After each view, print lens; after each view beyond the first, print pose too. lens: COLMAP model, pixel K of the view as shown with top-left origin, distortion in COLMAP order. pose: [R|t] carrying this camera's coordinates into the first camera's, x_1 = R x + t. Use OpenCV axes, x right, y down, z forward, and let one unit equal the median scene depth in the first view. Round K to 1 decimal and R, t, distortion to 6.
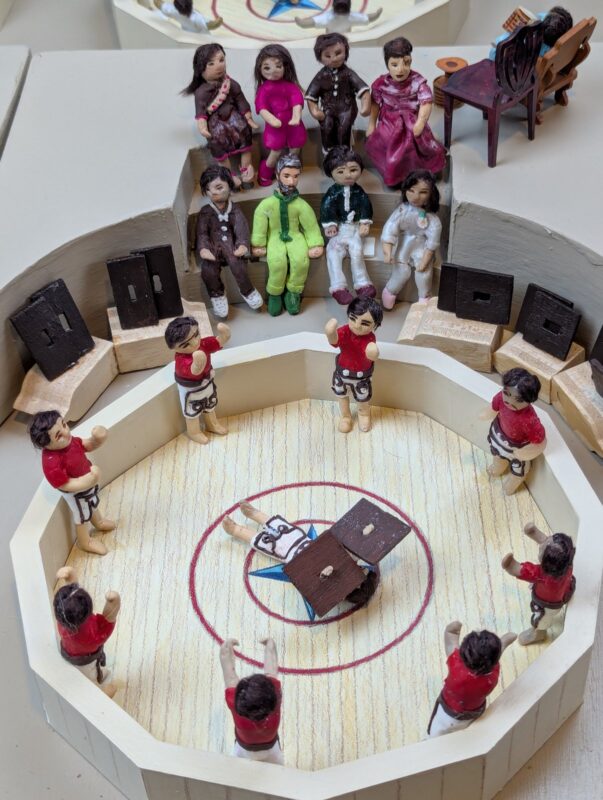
lens RADIAL K [[1455.6, 0, 304.4], [0, 1455.6, 411.3], [0, 0, 1]] dist [0.119623, 0.000000]
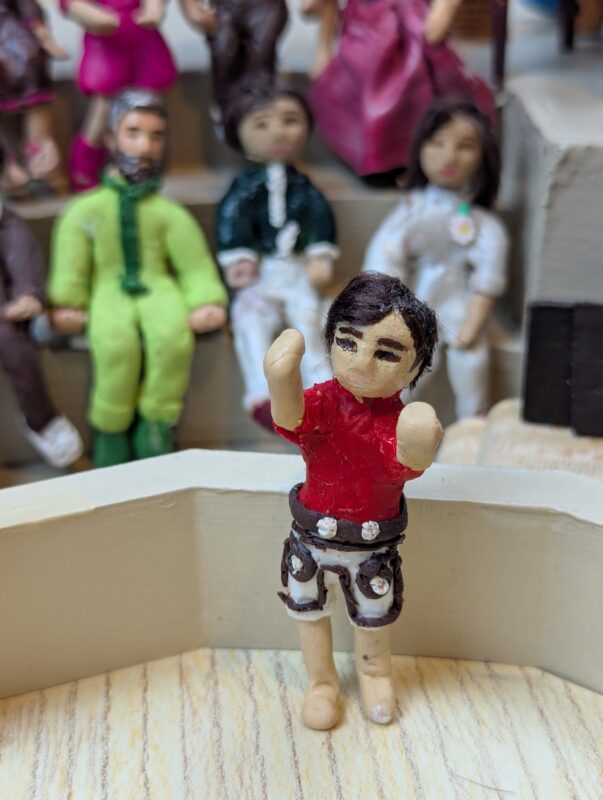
lens RADIAL K [[1455.6, 0, 303.9], [0, 1455.6, 406.8], [0, 0, 1]] dist [0.119623, 0.000000]
pose [[0.994234, -0.024029, 0.104507, -0.009100], [0.053994, 0.954196, -0.294271, 0.039381], [-0.092649, 0.298217, 0.949991, 0.618382]]
